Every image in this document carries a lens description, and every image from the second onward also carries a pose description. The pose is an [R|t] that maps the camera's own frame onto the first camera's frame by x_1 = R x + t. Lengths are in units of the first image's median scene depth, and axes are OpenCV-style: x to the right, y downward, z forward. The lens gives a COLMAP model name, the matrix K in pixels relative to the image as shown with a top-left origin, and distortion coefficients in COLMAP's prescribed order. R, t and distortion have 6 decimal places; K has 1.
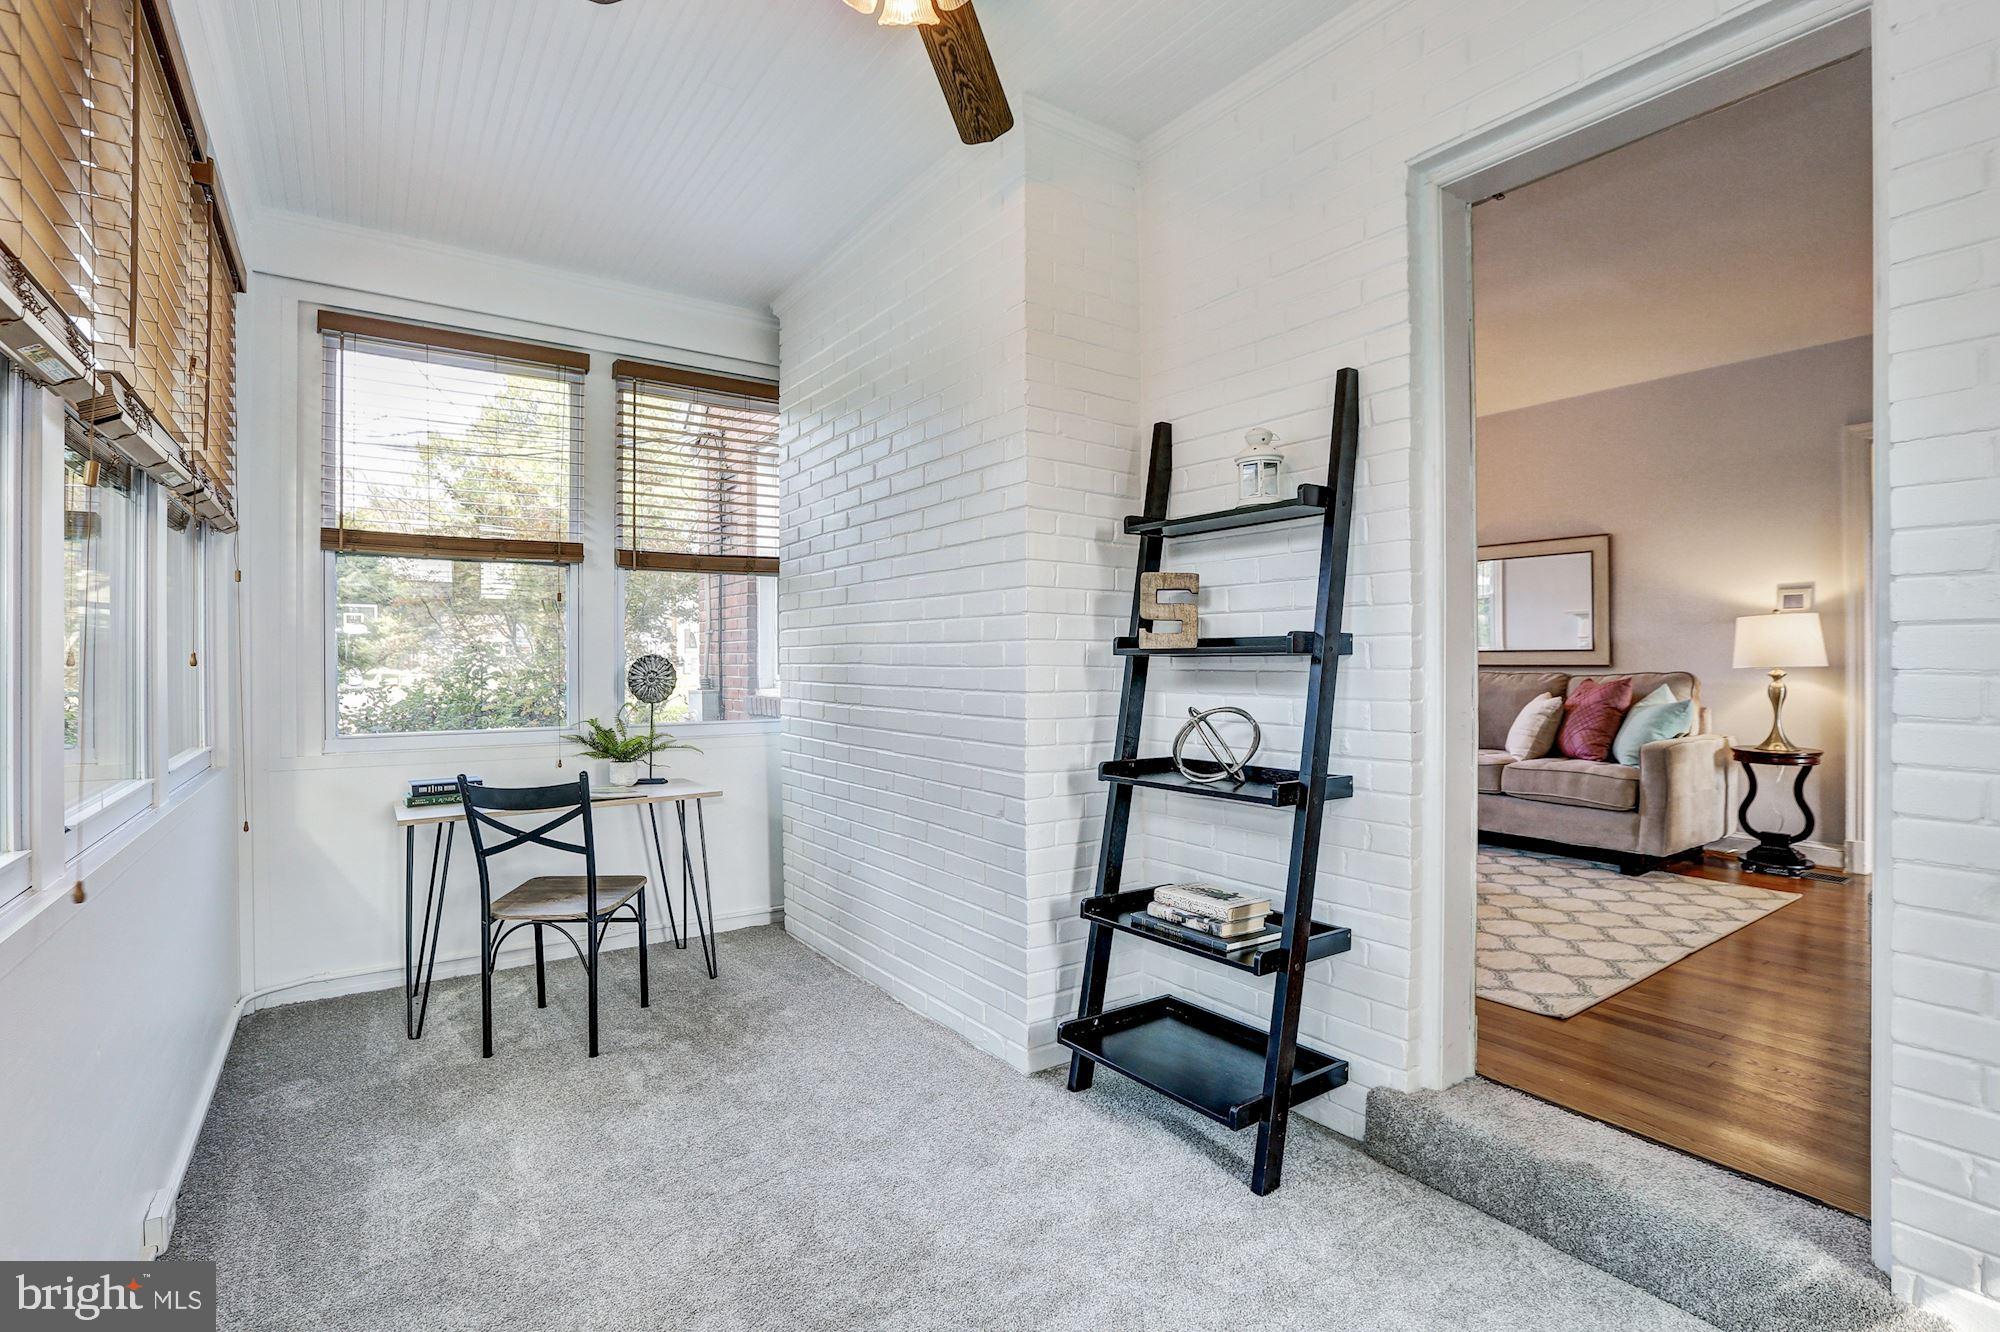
lens RADIAL K [[929.9, 0, 996.1], [0, 929.9, 658.4], [0, 0, 1]] dist [-0.041190, 0.014774]
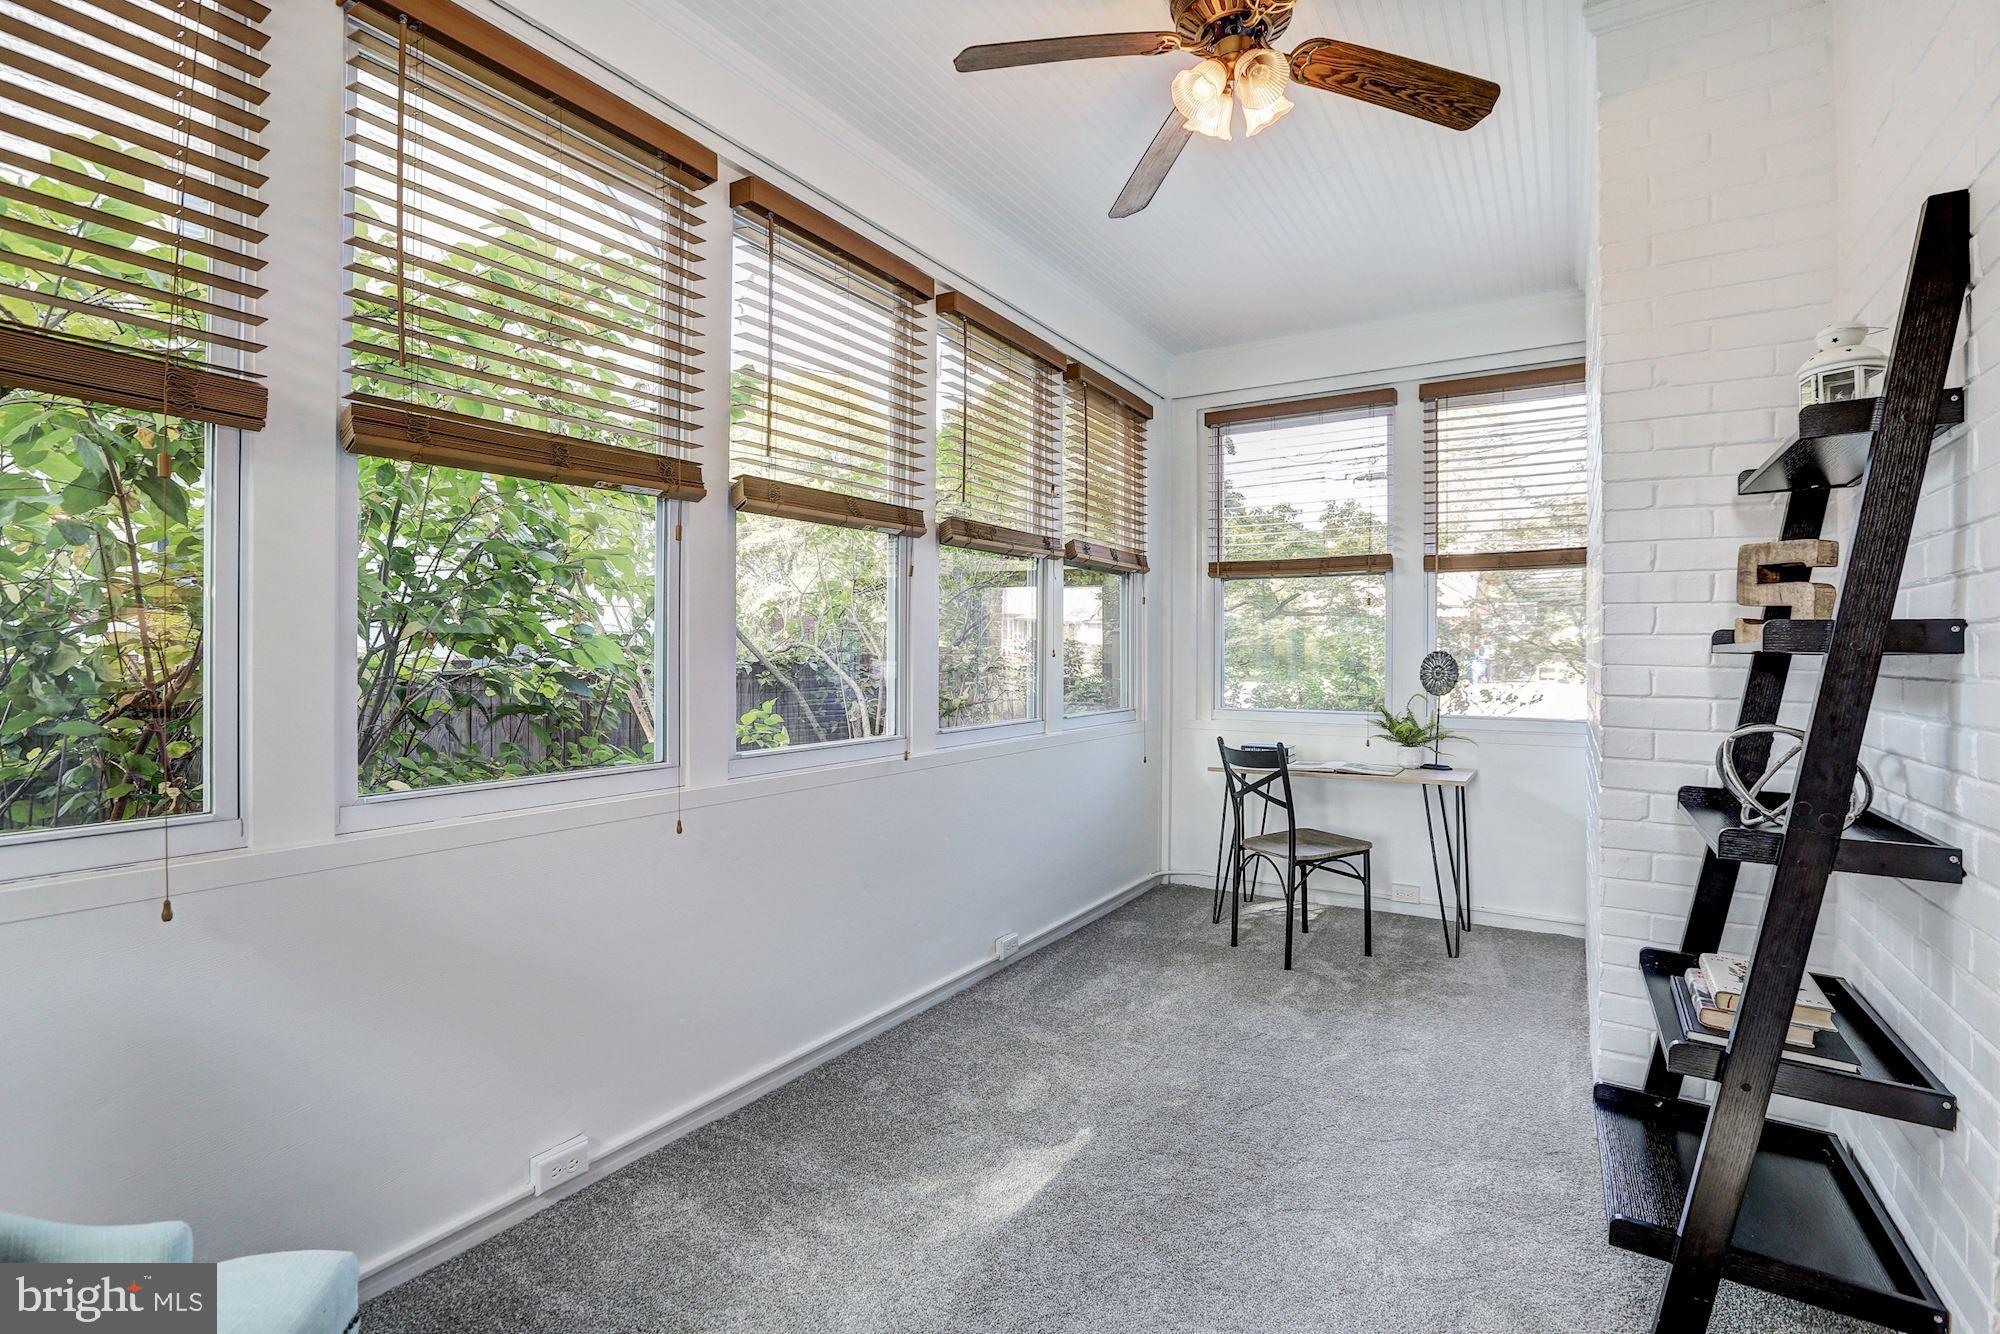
lens RADIAL K [[929.9, 0, 992.7], [0, 929.9, 652.5], [0, 0, 1]] dist [-0.041190, 0.014774]
pose [[0.381488, 0.002377, -0.924371, 0.493553], [-0.001056, 0.999997, 0.002135, -0.003723], [0.924373, 0.000161, 0.381489, 0.121345]]
